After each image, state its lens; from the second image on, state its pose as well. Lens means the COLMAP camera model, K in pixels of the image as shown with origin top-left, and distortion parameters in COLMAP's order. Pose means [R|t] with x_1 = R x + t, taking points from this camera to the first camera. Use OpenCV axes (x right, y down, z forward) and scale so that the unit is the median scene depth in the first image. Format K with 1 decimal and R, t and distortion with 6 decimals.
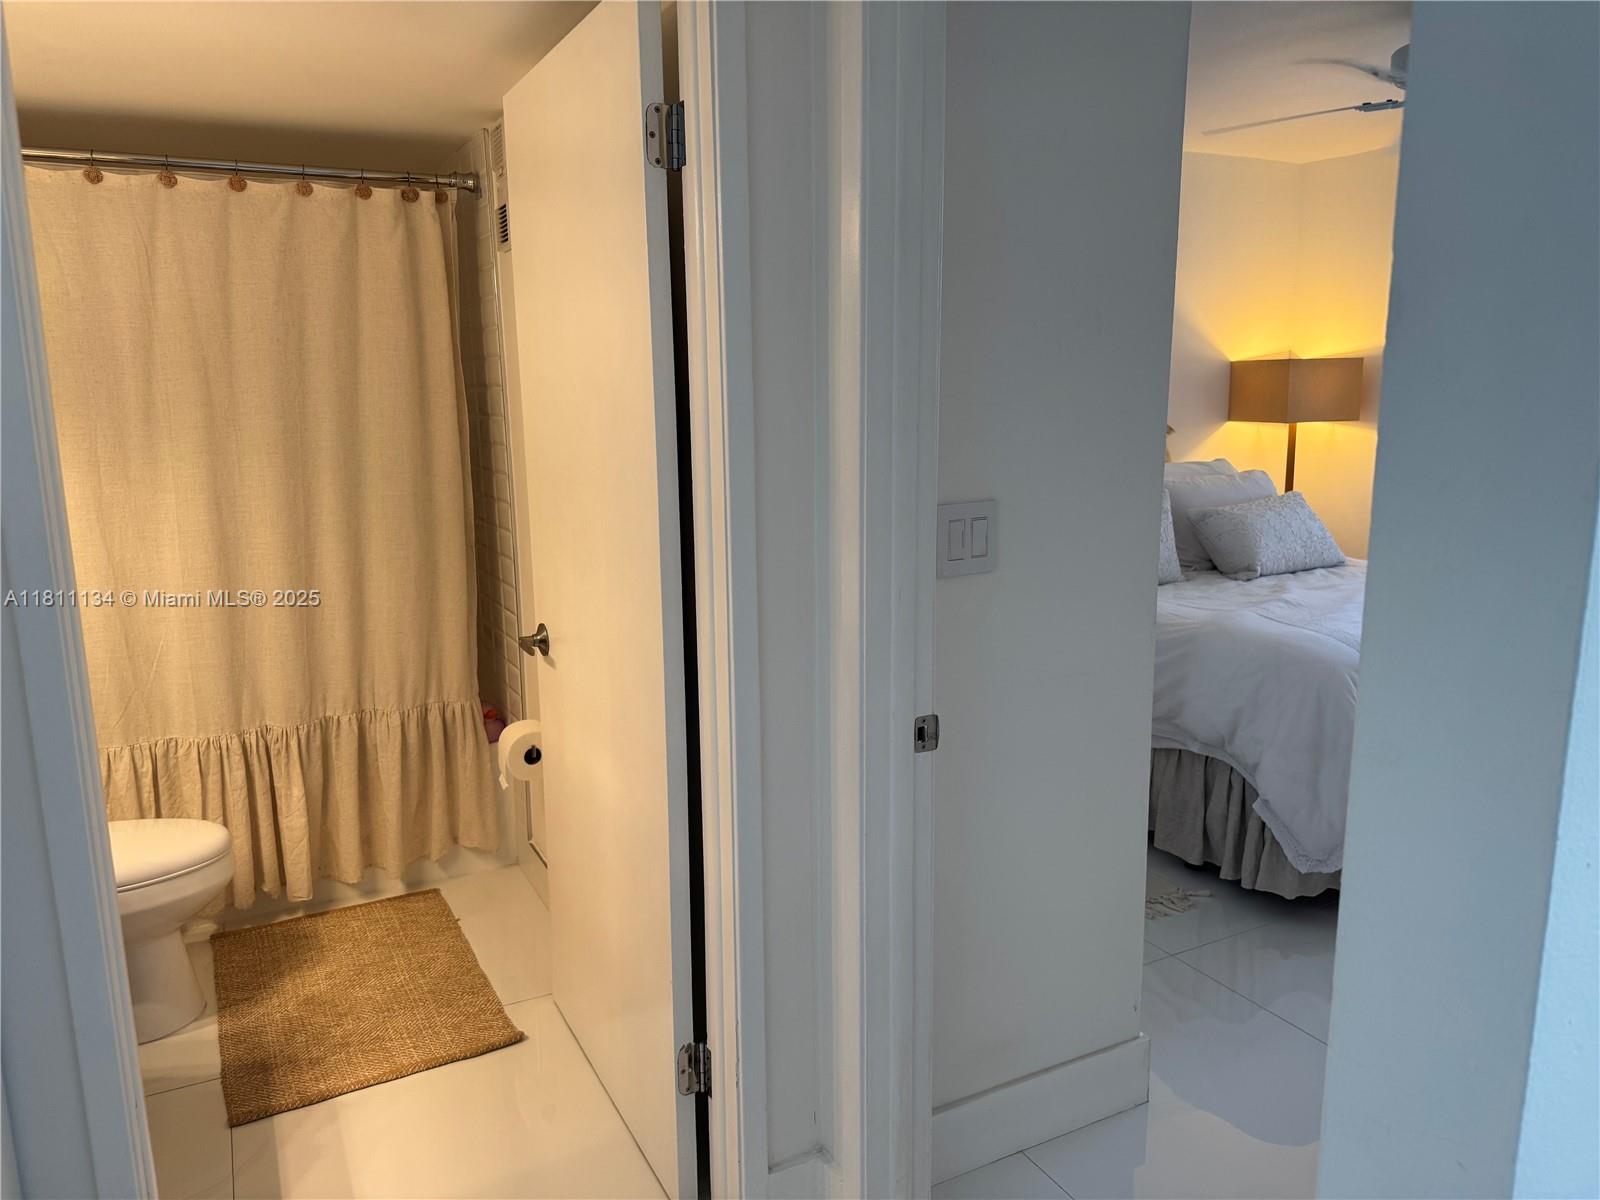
lens RADIAL K [[1110.6, 0, 802.7], [0, 1110.6, 610.3], [0, 0, 1]] dist [0.056409, -0.080807]
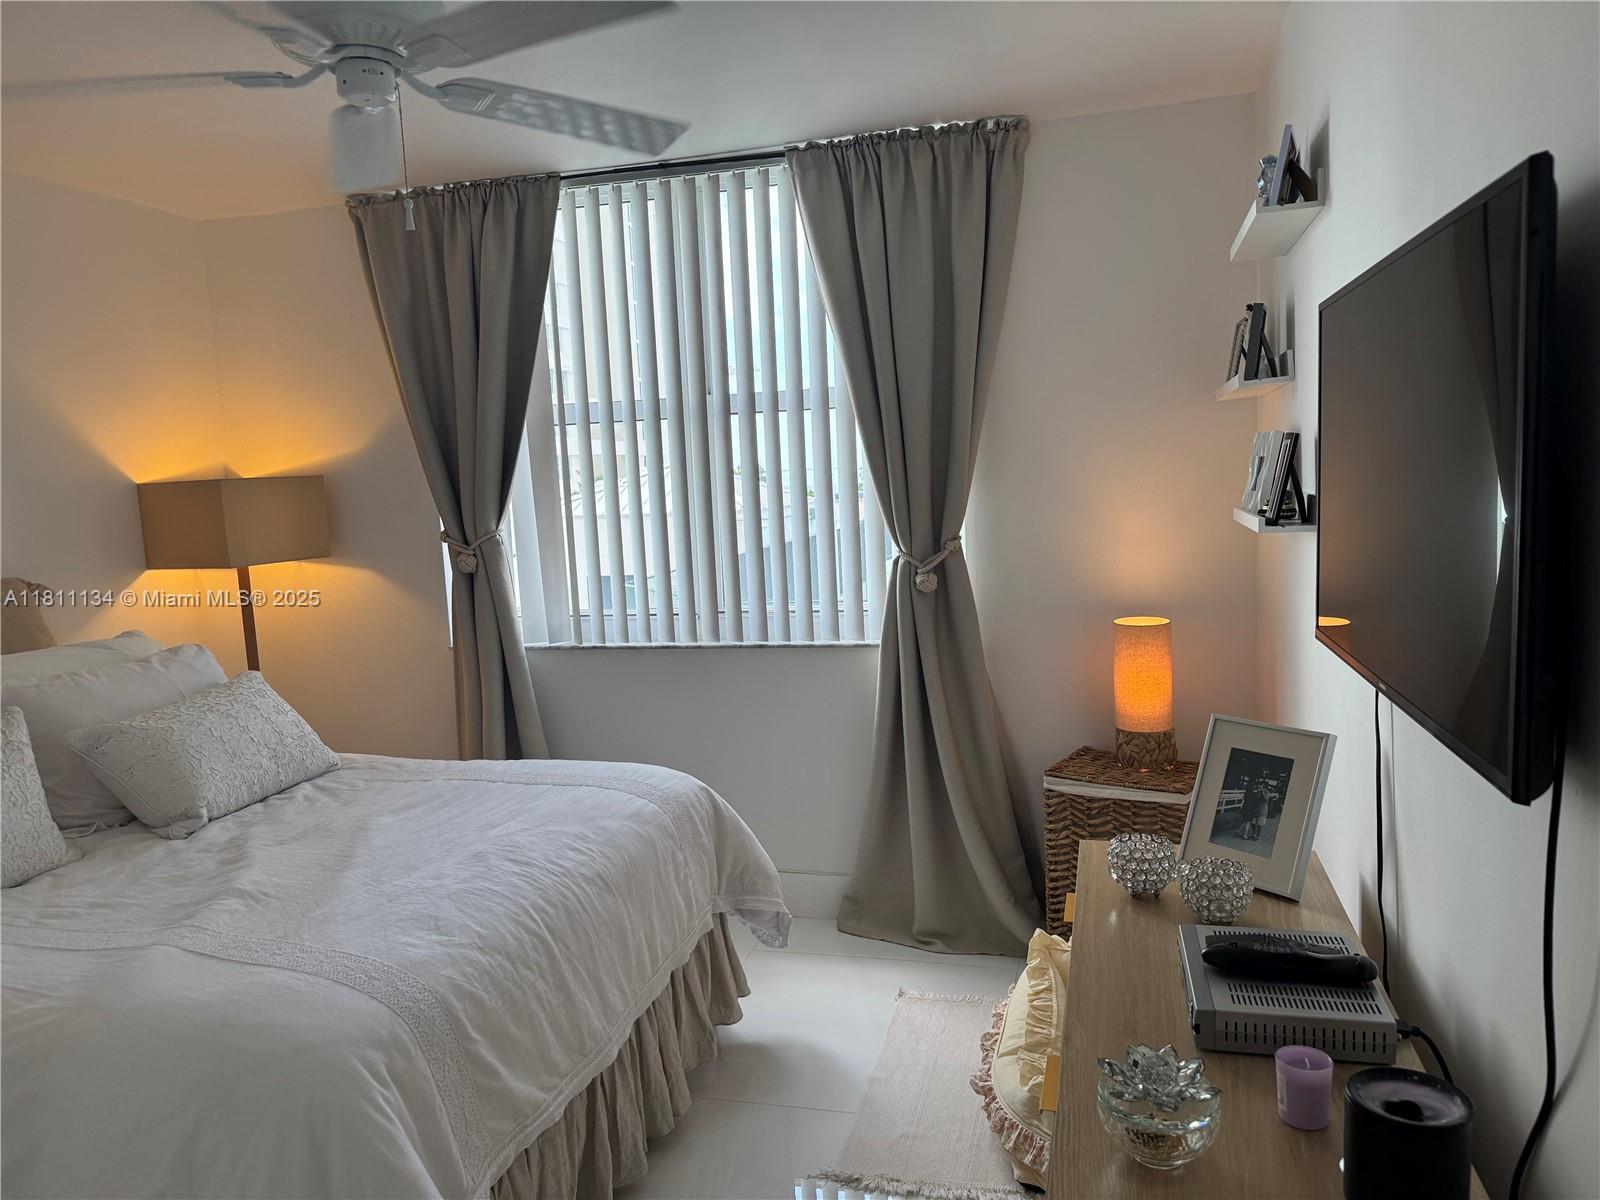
lens RADIAL K [[1110.6, 0, 803.0], [0, 1110.6, 597.3], [0, 0, 1]] dist [0.056409, -0.080807]
pose [[0.668400, -0.097924, 0.737328, 0.231329], [0.173739, 0.984428, -0.026756, -0.102536], [-0.723227, 0.145986, 0.675005, 0.404992]]
